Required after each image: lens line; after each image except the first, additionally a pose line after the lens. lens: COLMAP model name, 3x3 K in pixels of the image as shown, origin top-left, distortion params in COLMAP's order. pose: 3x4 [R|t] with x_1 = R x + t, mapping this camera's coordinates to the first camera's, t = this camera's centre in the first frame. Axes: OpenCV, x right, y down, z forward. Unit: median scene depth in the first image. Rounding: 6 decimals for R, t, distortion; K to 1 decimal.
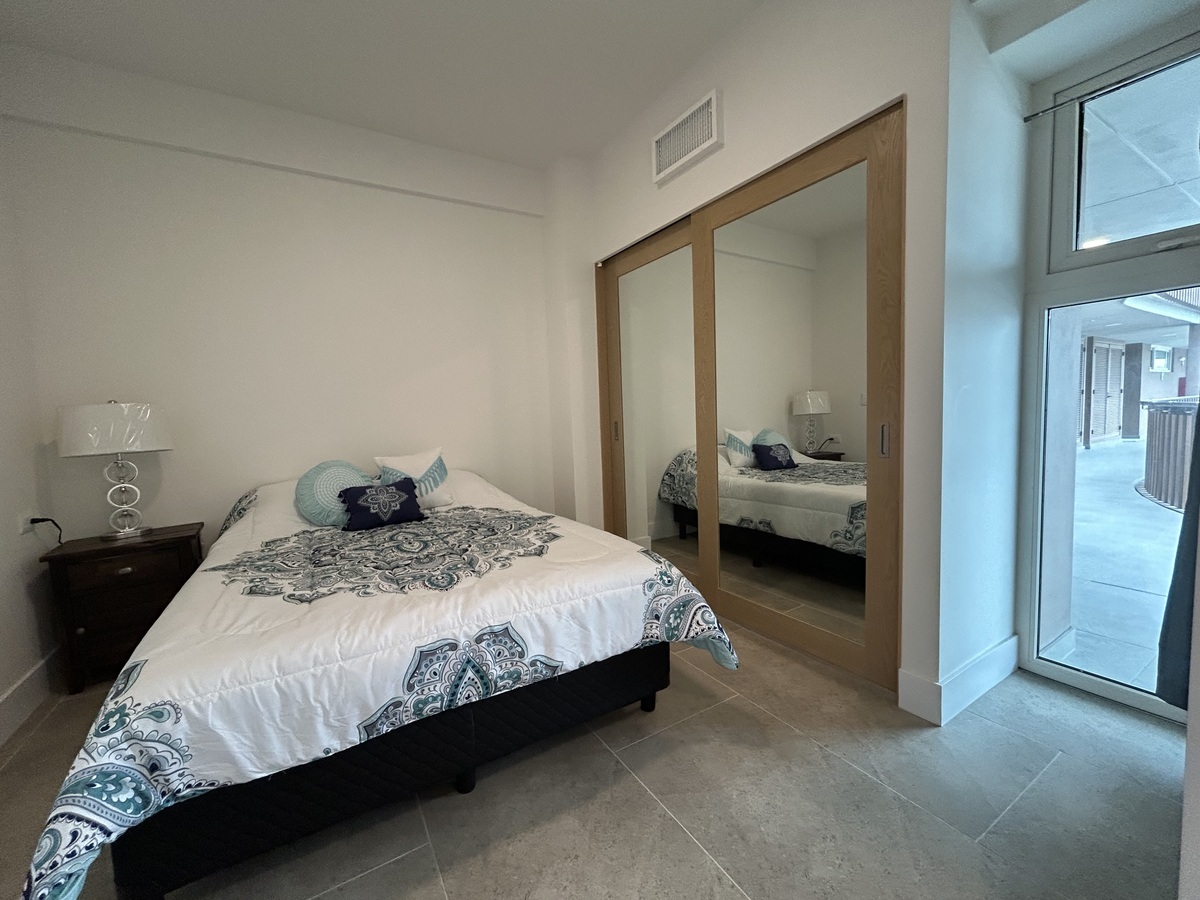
lens RADIAL K [[483.7, 0, 594.0], [0, 483.7, 445.8], [0, 0, 1]] dist [-0.002793, 0.000677]
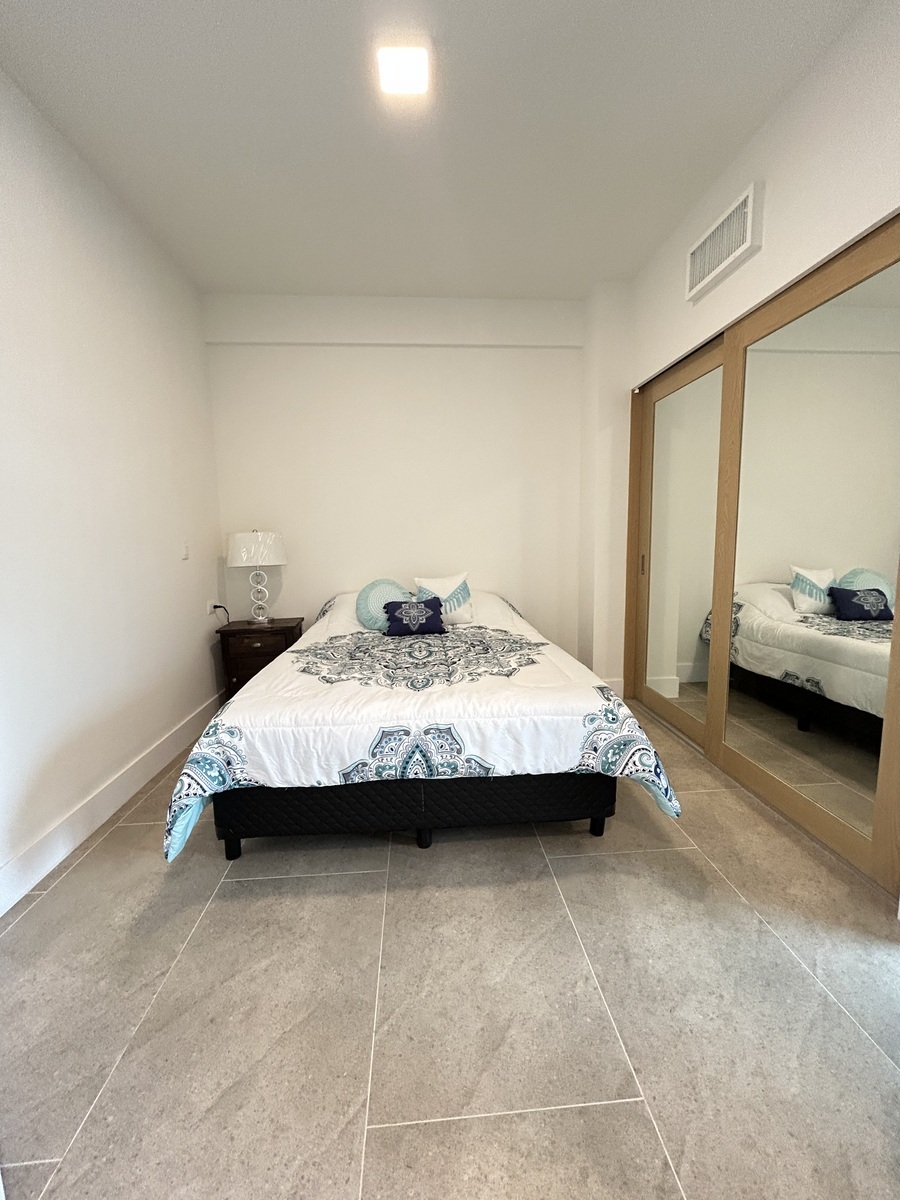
lens RADIAL K [[483.7, 0, 453.3], [0, 483.7, 594.8], [0, 0, 1]] dist [-0.002793, 0.000677]
pose [[0.893819, 0.077075, -0.441754, 0.296647], [-0.049568, 0.996063, 0.073494, -0.048611], [0.445680, -0.043793, 0.894121, -0.081044]]
